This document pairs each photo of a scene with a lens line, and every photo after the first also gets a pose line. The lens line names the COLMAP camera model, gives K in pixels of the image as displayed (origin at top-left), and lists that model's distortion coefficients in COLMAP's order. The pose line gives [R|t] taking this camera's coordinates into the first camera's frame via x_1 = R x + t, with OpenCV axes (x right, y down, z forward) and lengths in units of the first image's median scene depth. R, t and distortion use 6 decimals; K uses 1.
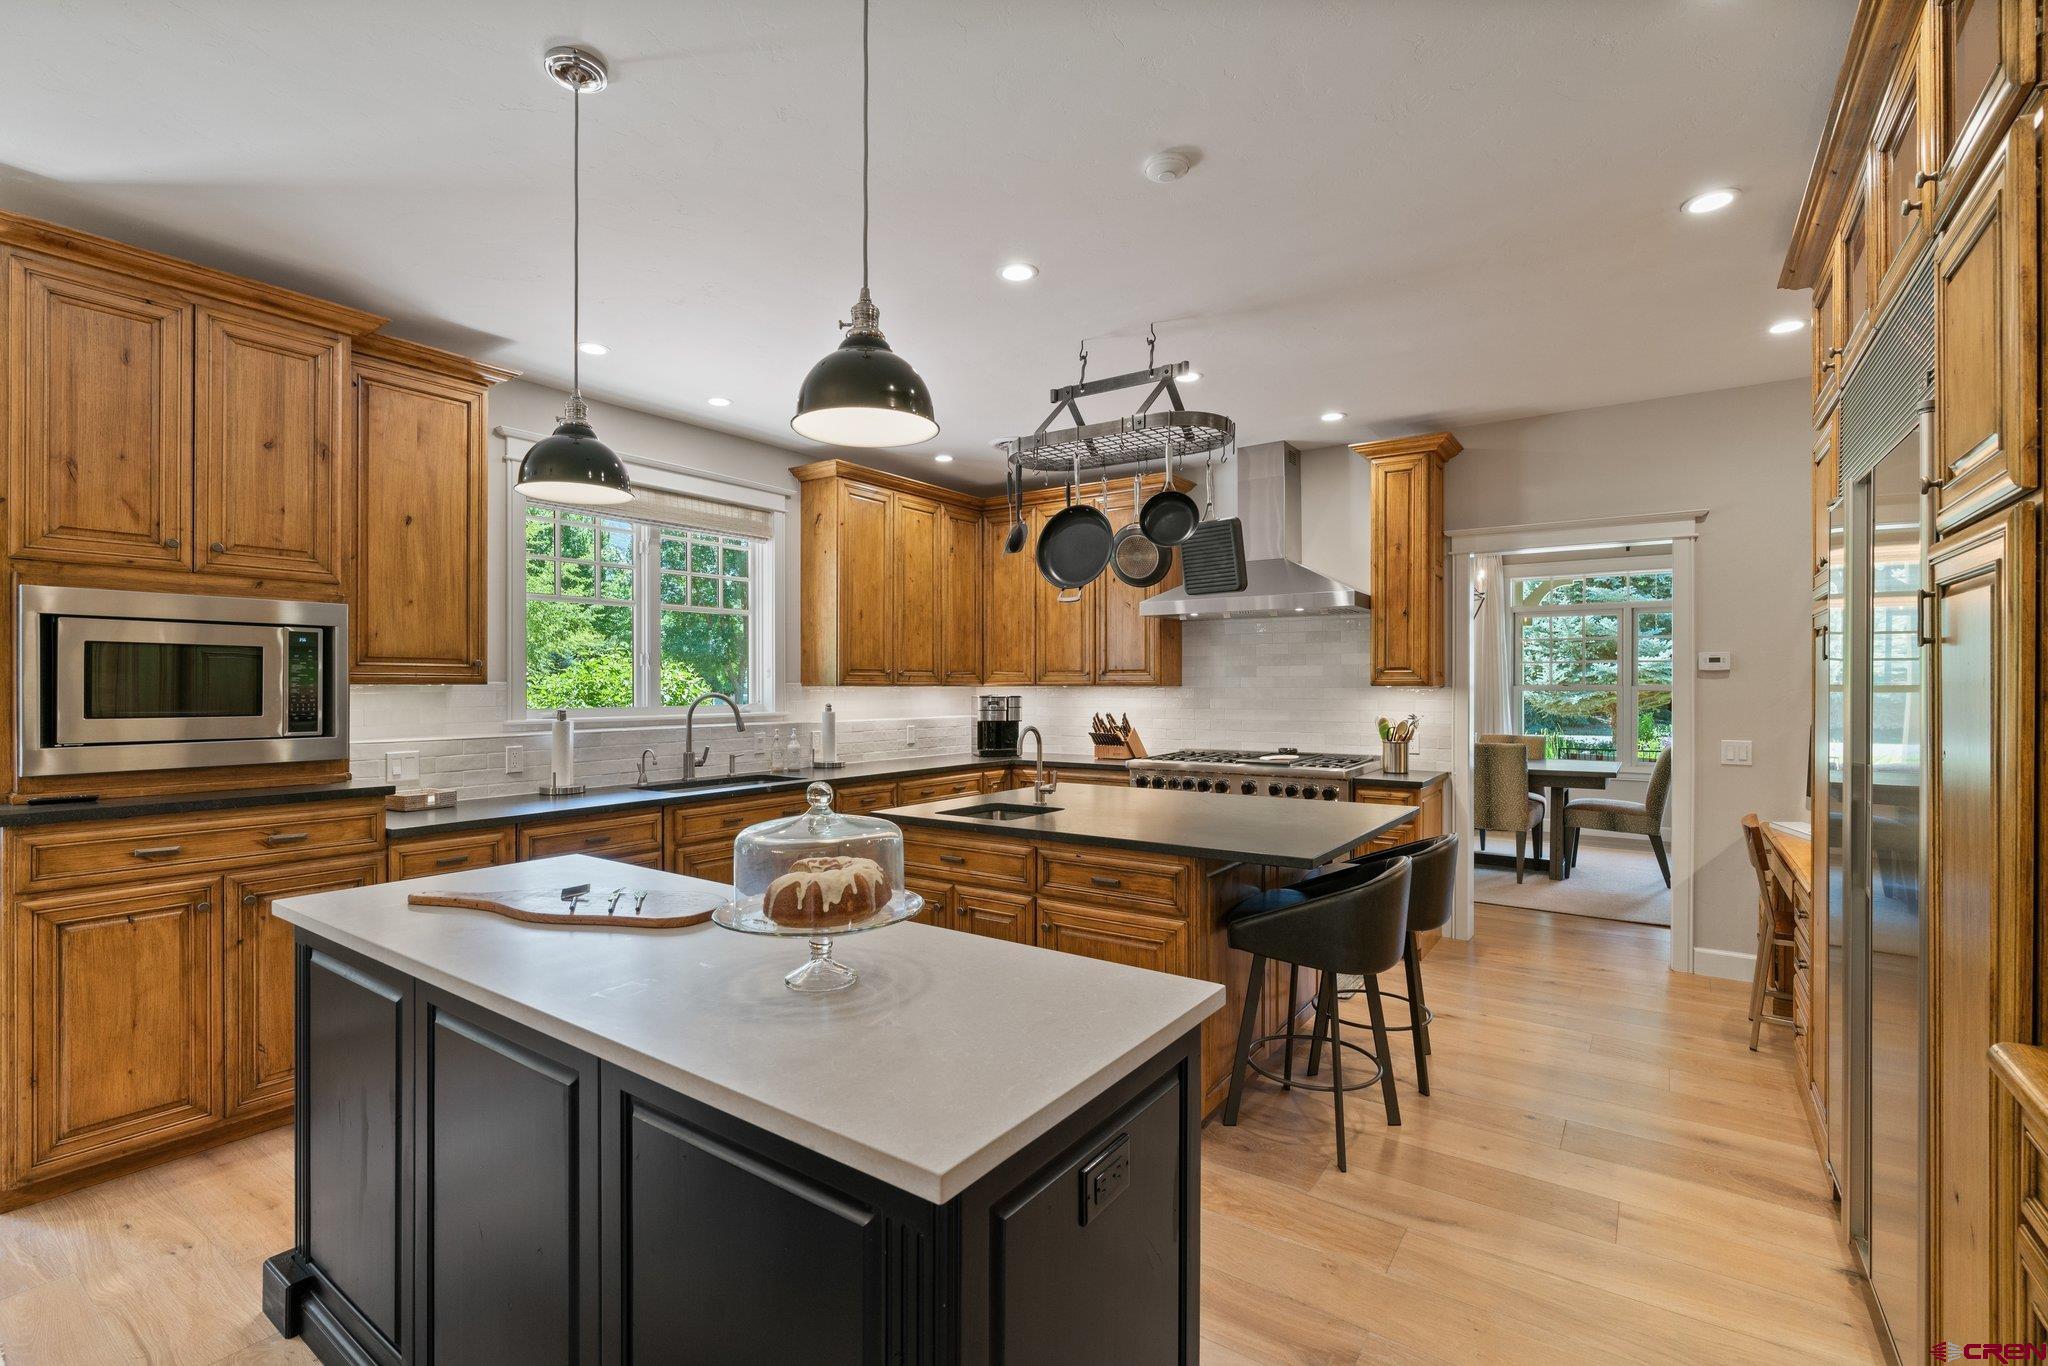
lens RADIAL K [[928.1, 0, 1007.9], [0, 928.1, 687.2], [0, 0, 1]] dist [-0.005263, 0.003291]
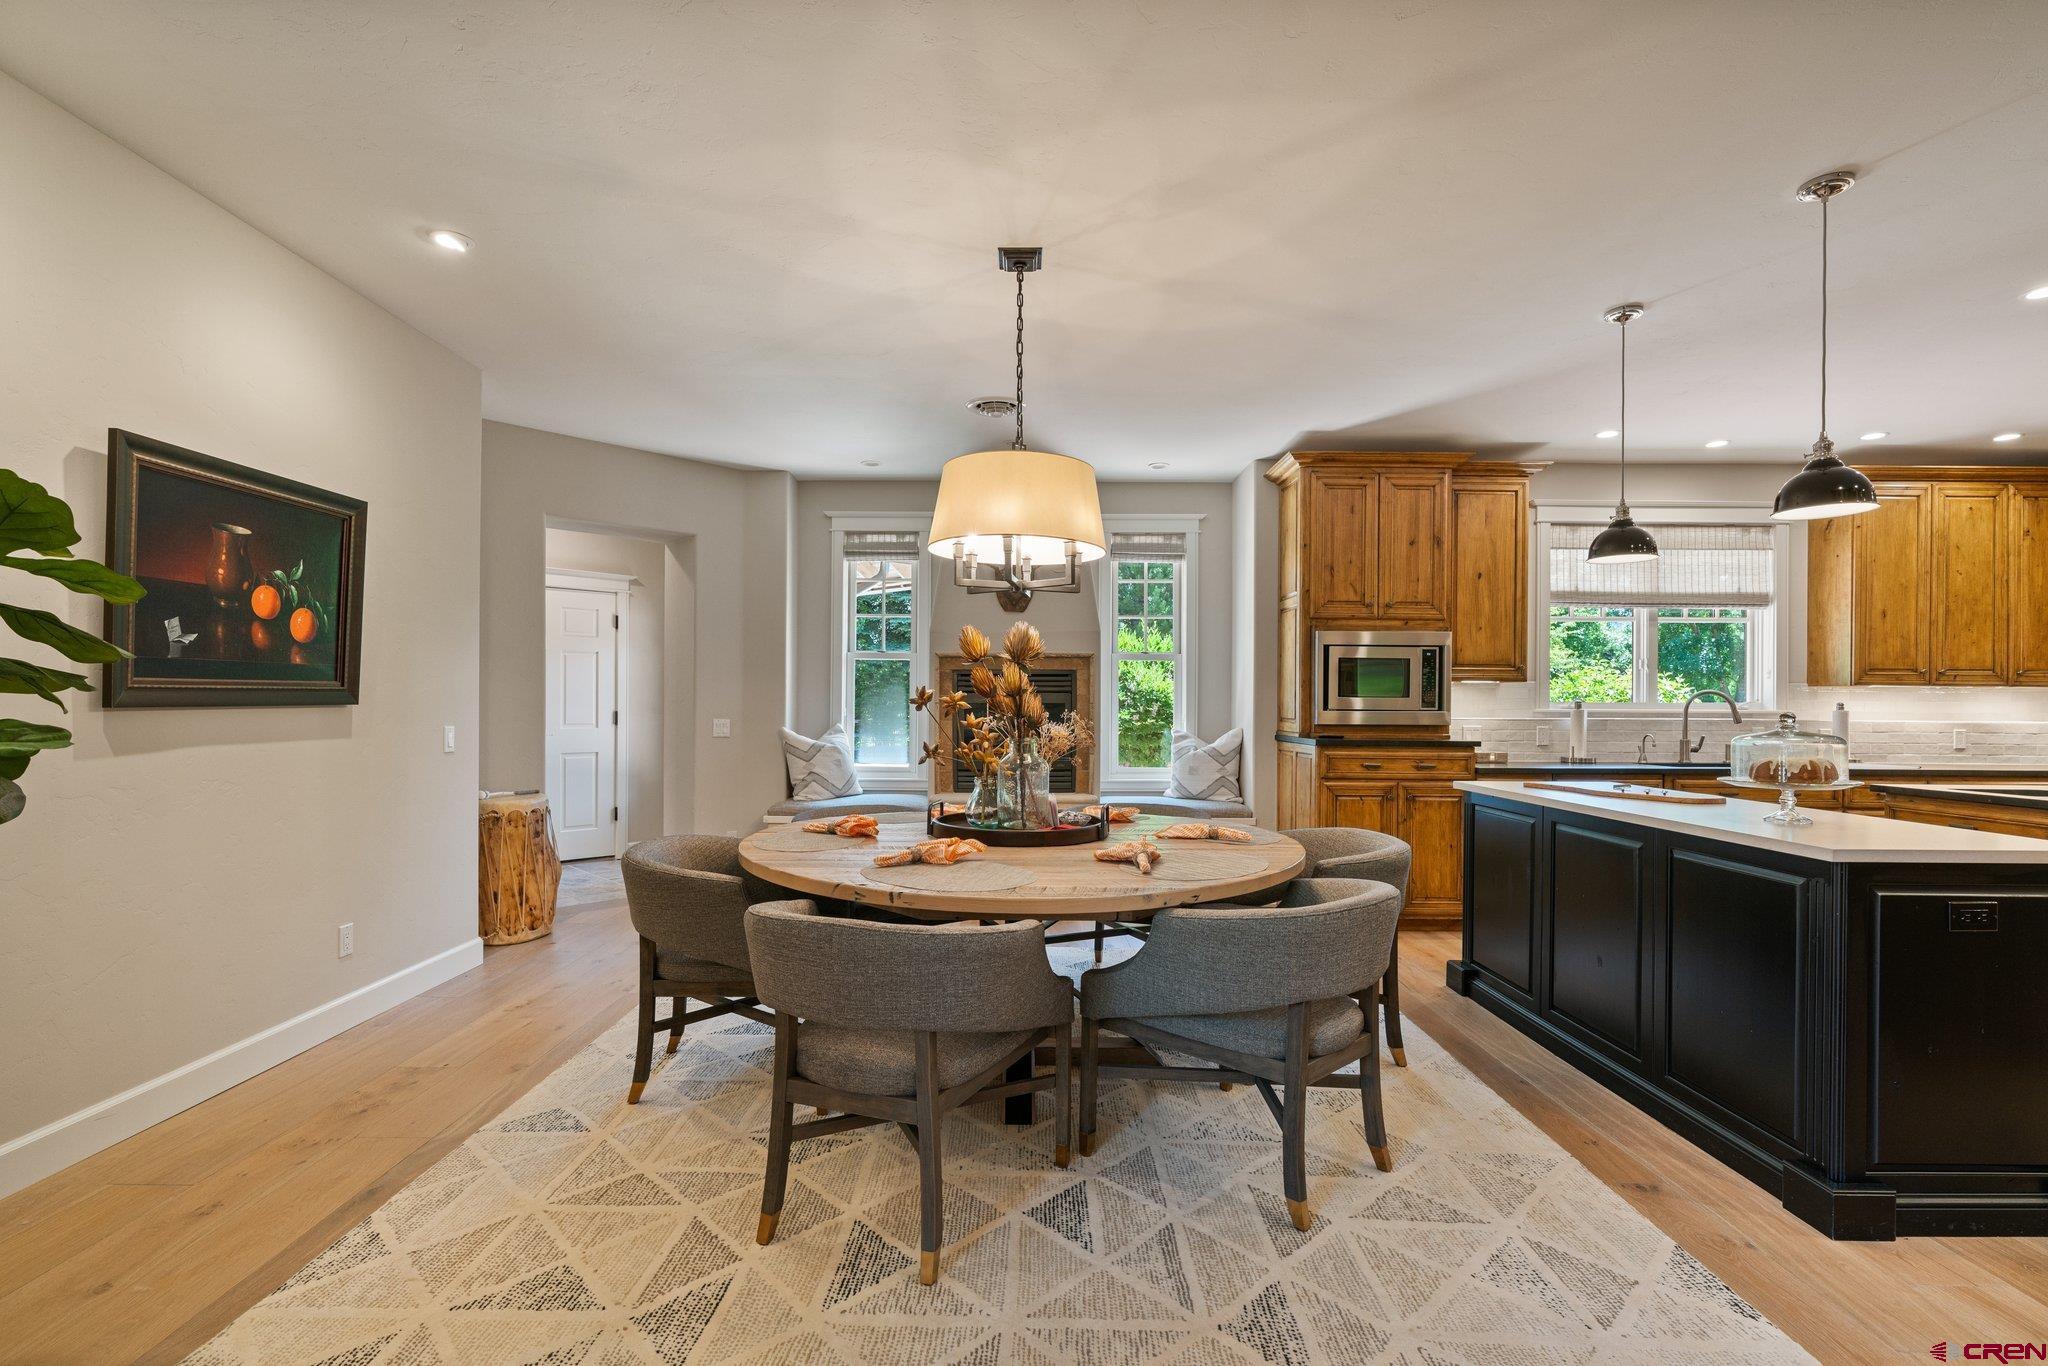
lens RADIAL K [[928.1, 0, 1029.8], [0, 928.1, 705.8], [0, 0, 1]] dist [-0.005263, 0.003291]
pose [[0.594312, 0.005115, -0.804218, 0.145575], [-0.006687, 0.999977, 0.001418, 0.038013], [0.804207, 0.004535, 0.594332, -0.495874]]
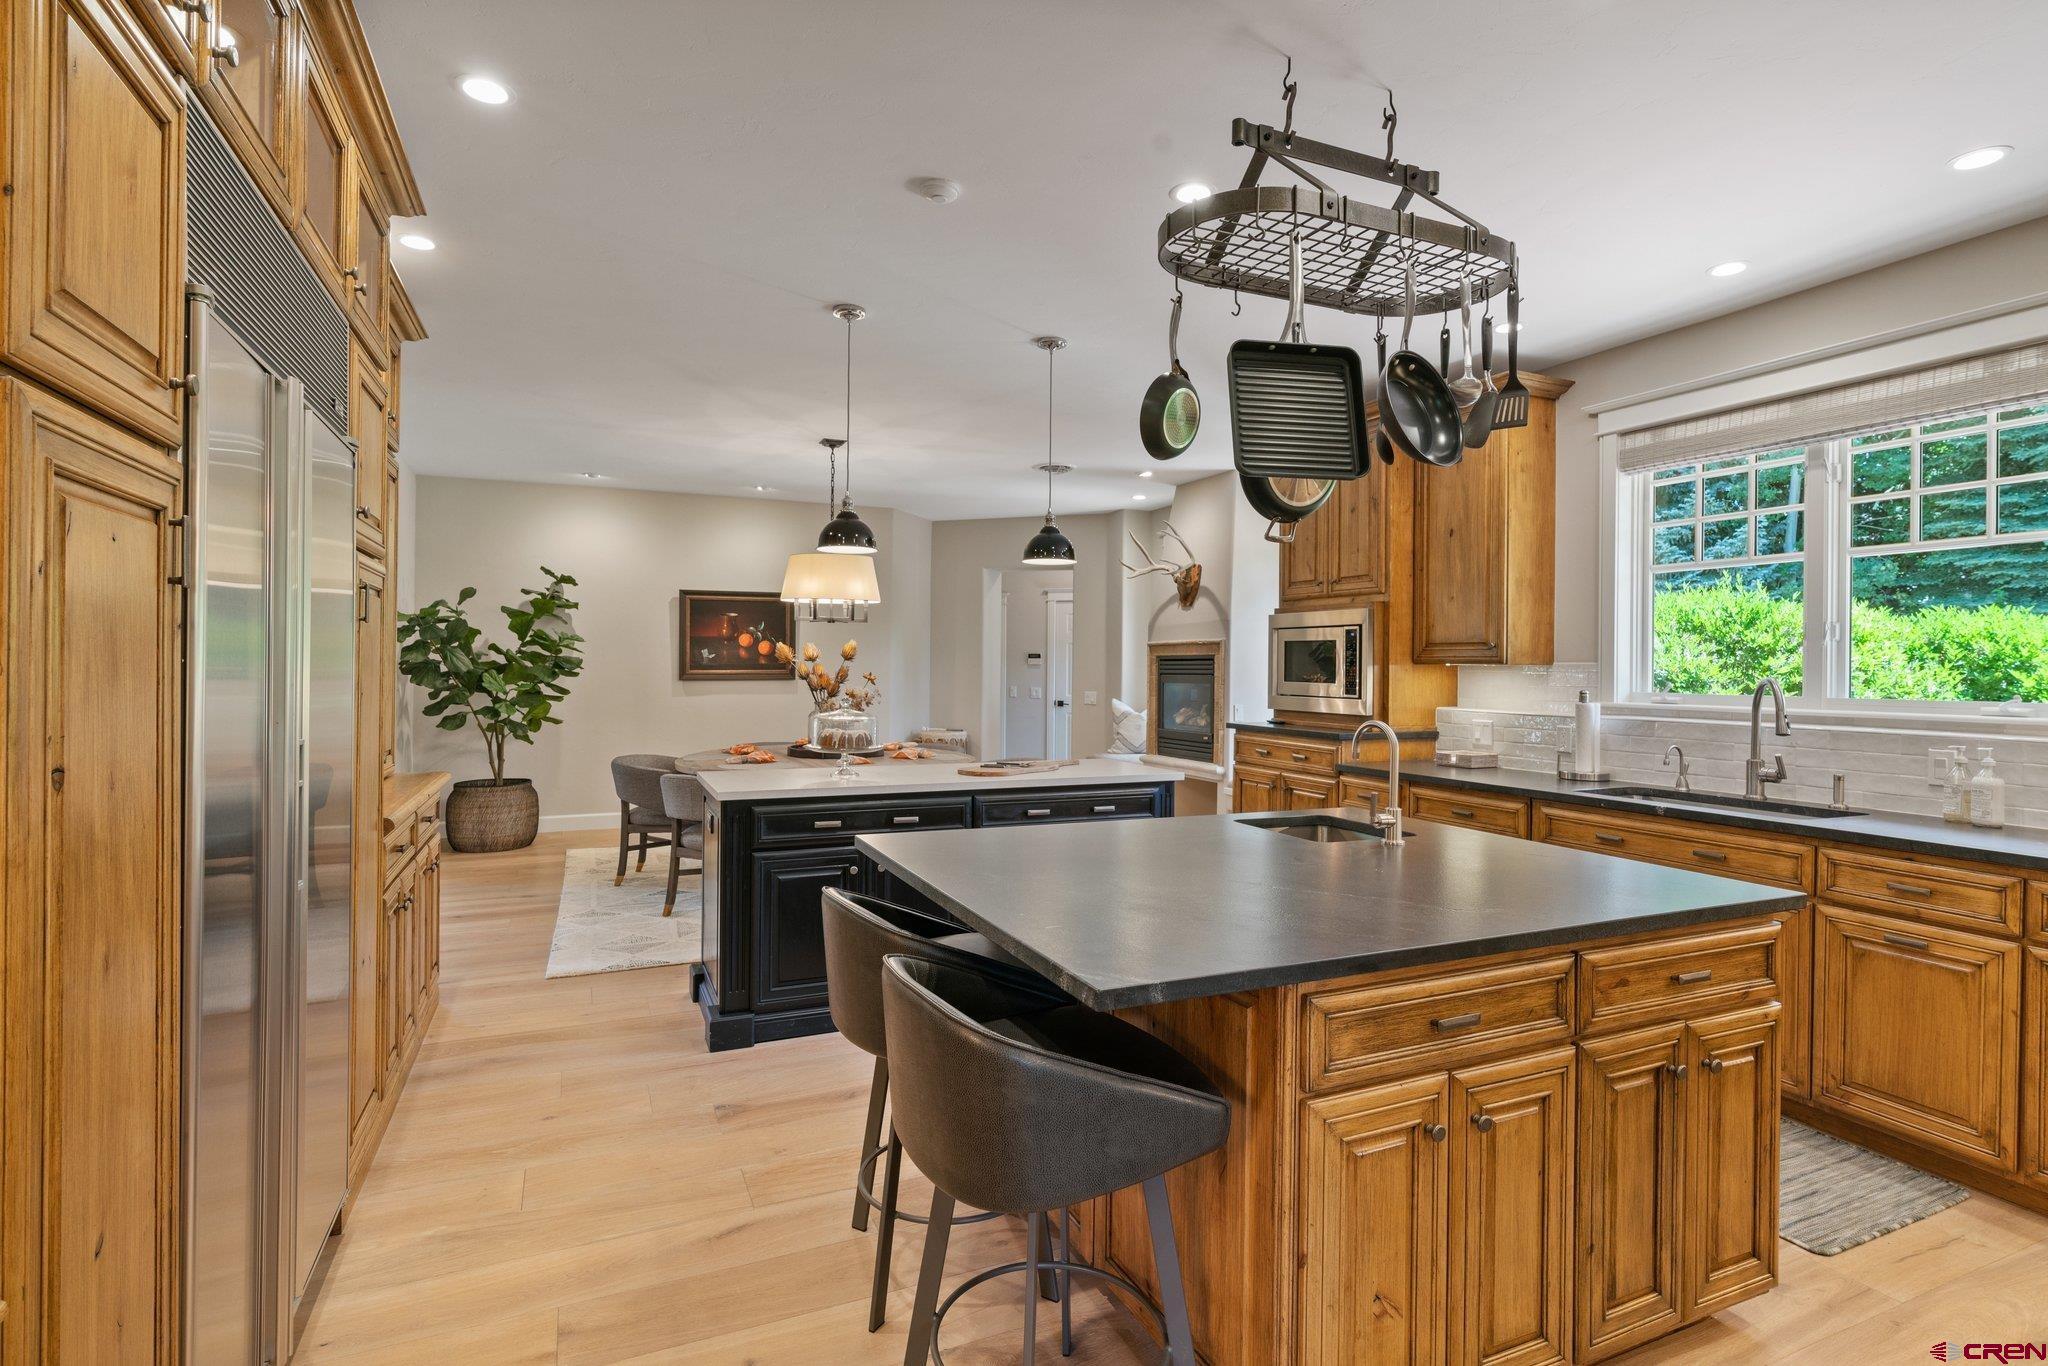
lens RADIAL K [[990.3, 0, 1029.6], [0, 990.3, 672.8], [0, 0, 1]] dist [0.004496, 0.000843]
pose [[-0.488967, 0.001217, -0.872301, 0.743548], [-0.011323, 0.999906, 0.007743, 0.003814], [0.872229, 0.013663, -0.488908, 1.084516]]
